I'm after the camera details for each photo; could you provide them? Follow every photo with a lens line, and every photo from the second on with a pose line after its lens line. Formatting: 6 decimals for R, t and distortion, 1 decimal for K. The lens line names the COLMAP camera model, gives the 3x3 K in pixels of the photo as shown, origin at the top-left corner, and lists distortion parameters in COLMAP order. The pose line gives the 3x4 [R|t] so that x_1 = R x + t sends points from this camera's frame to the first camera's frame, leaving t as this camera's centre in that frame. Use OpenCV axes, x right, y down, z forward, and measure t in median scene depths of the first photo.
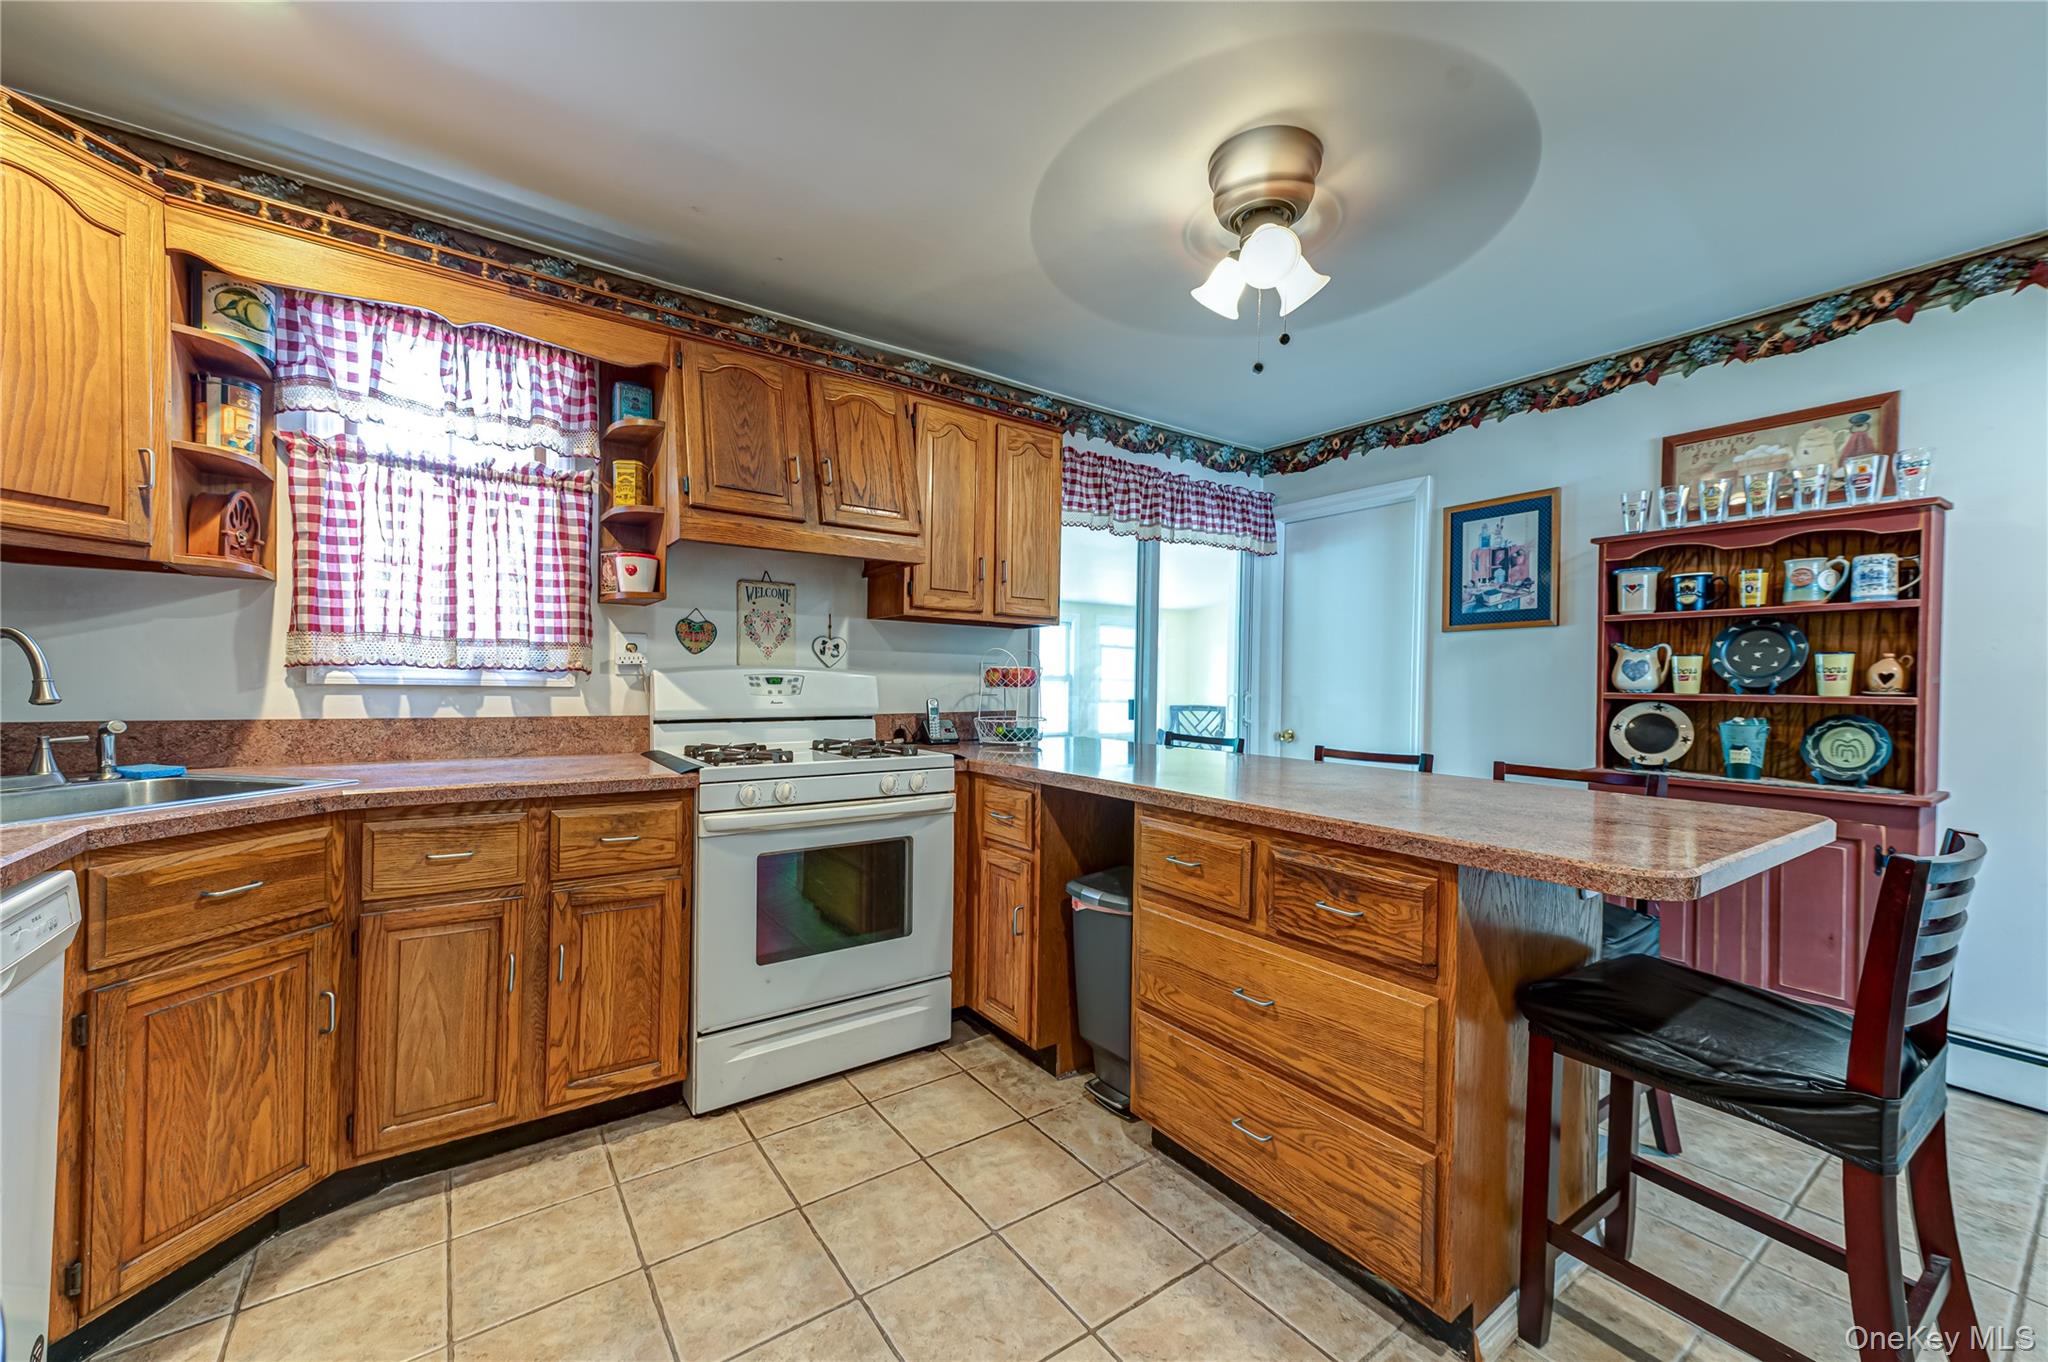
lens RADIAL K [[792.7, 0, 1013.5], [0, 792.7, 685.8], [0, 0, 1]] dist [0.008856, -0.000502]
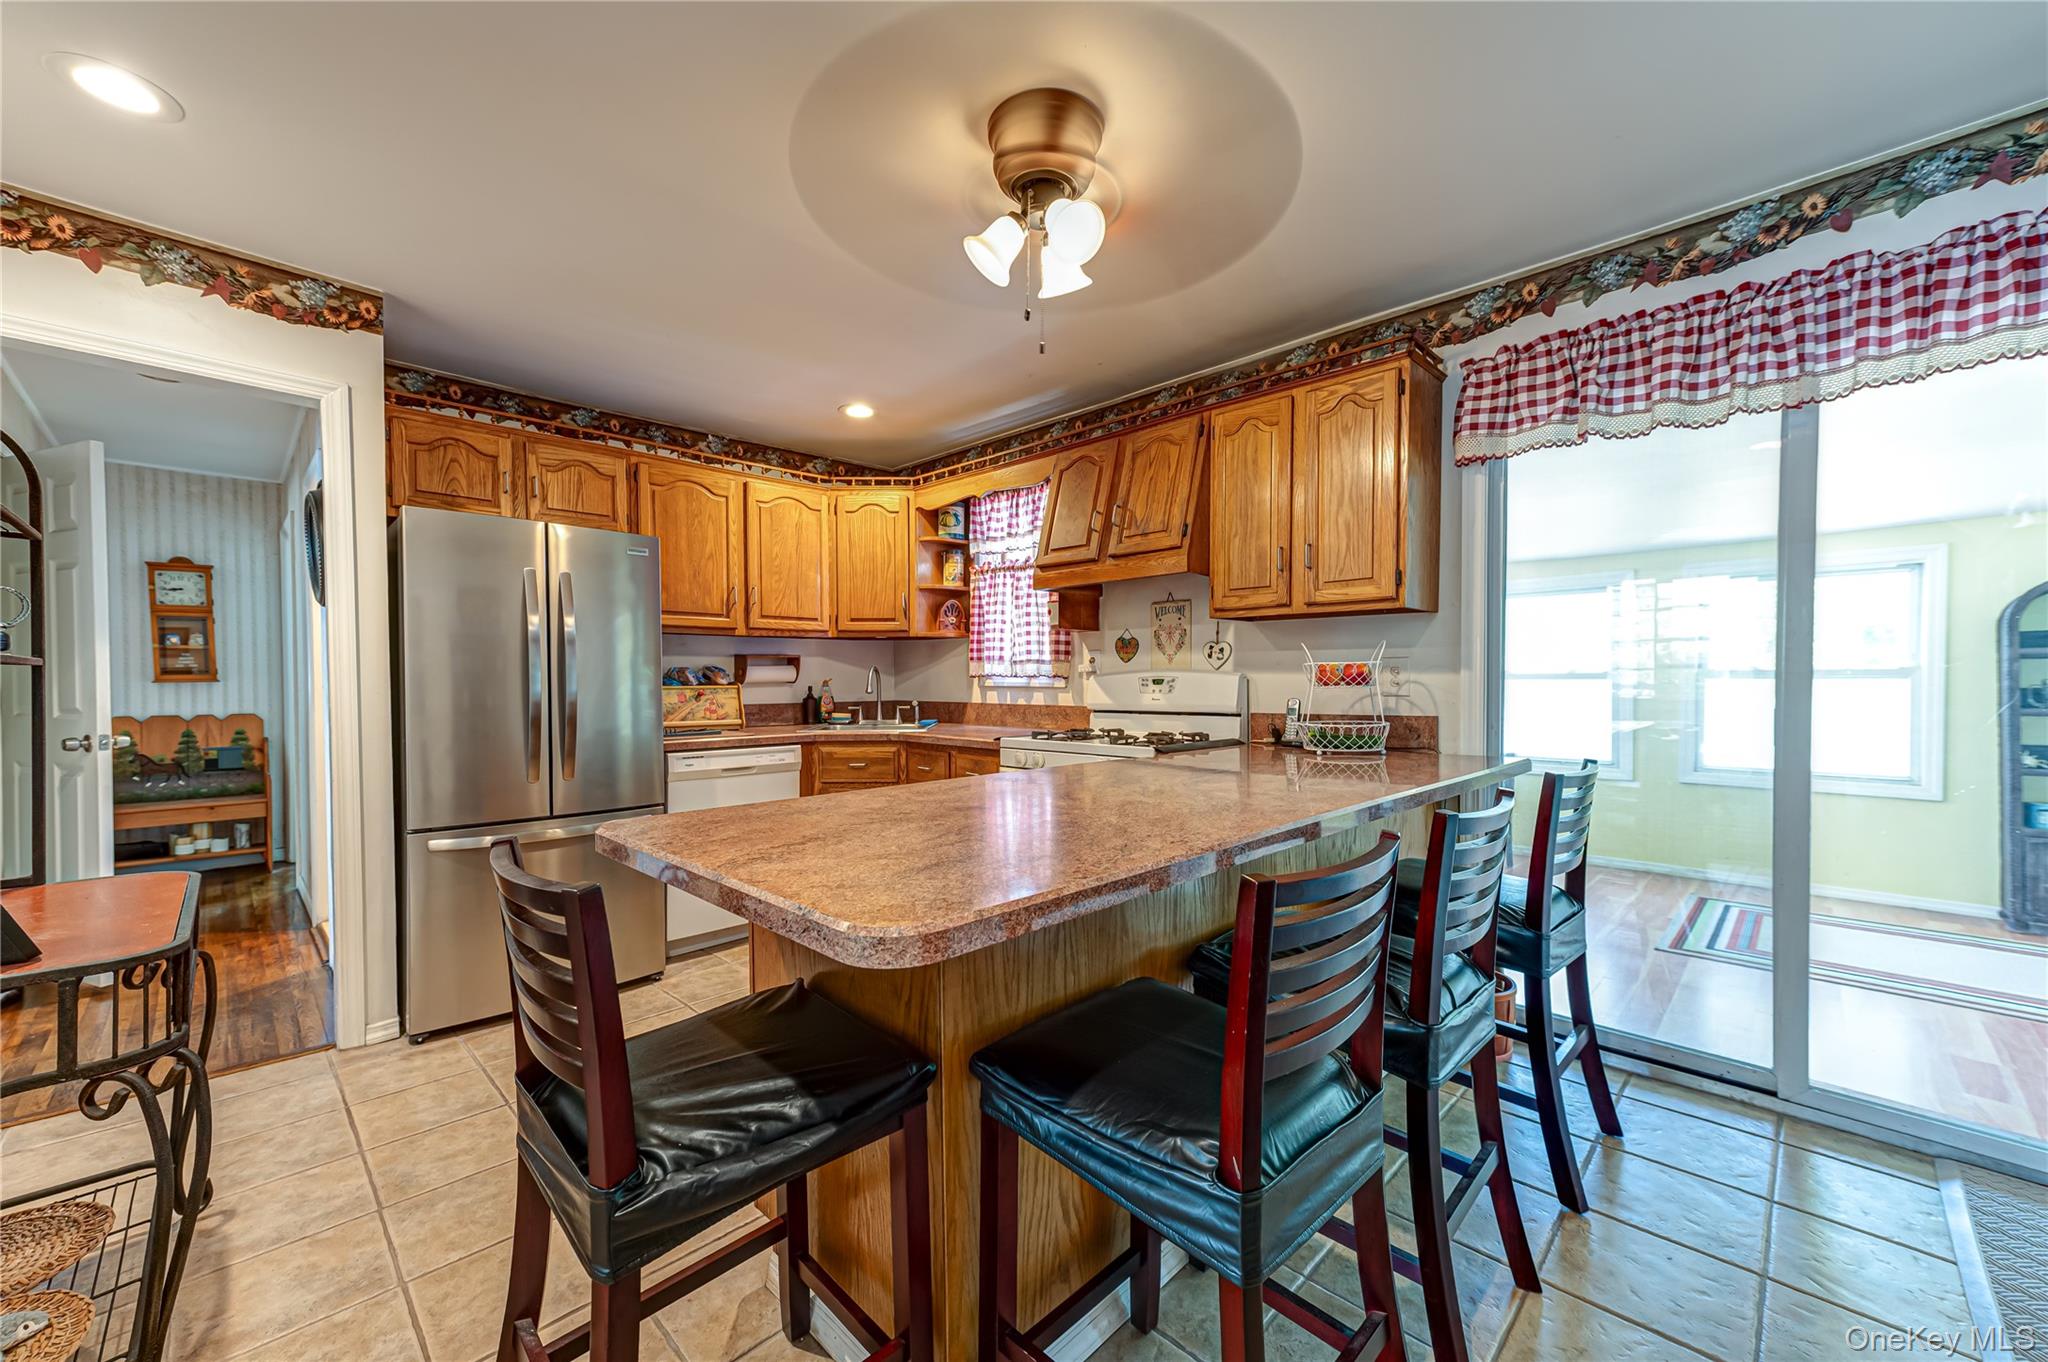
lens RADIAL K [[792.7, 0, 1022.5], [0, 792.7, 682.6], [0, 0, 1]] dist [0.008856, -0.000502]
pose [[0.165224, -0.008592, -0.986219, 0.864320], [0.001087, 0.999963, -0.008530, 0.005204], [0.986255, 0.000337, 0.165228, 0.570986]]
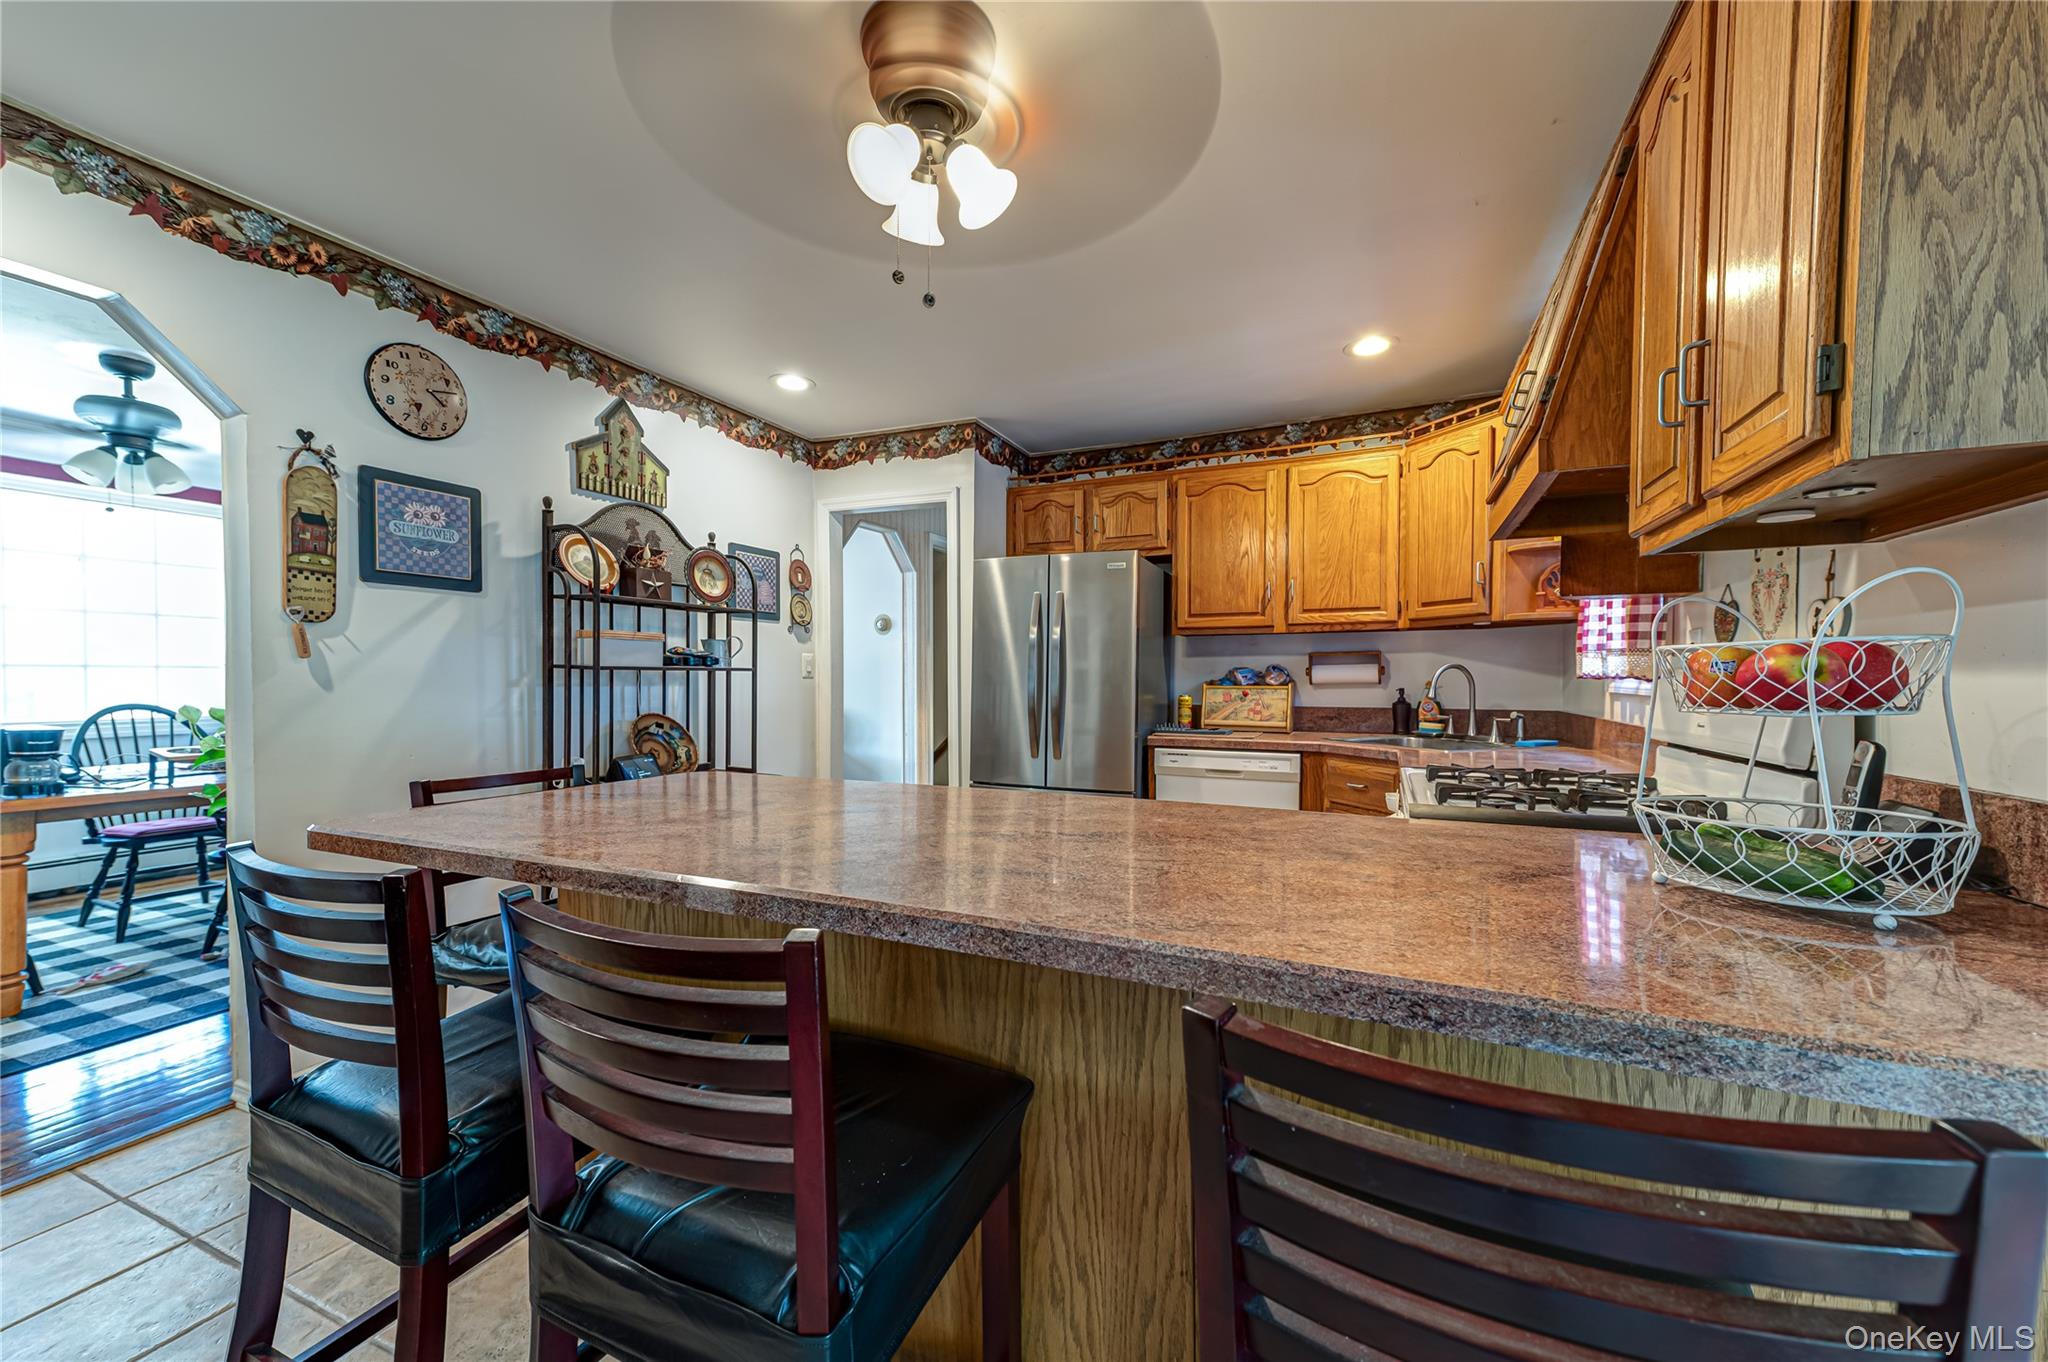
lens RADIAL K [[792.7, 0, 1033.1], [0, 792.7, 686.3], [0, 0, 1]] dist [0.008856, -0.000502]
pose [[-0.867635, -0.013208, -0.497026, 0.423933], [-0.018170, 0.999822, 0.005150, -0.000740], [0.496869, 0.013499, -0.867721, 1.236237]]
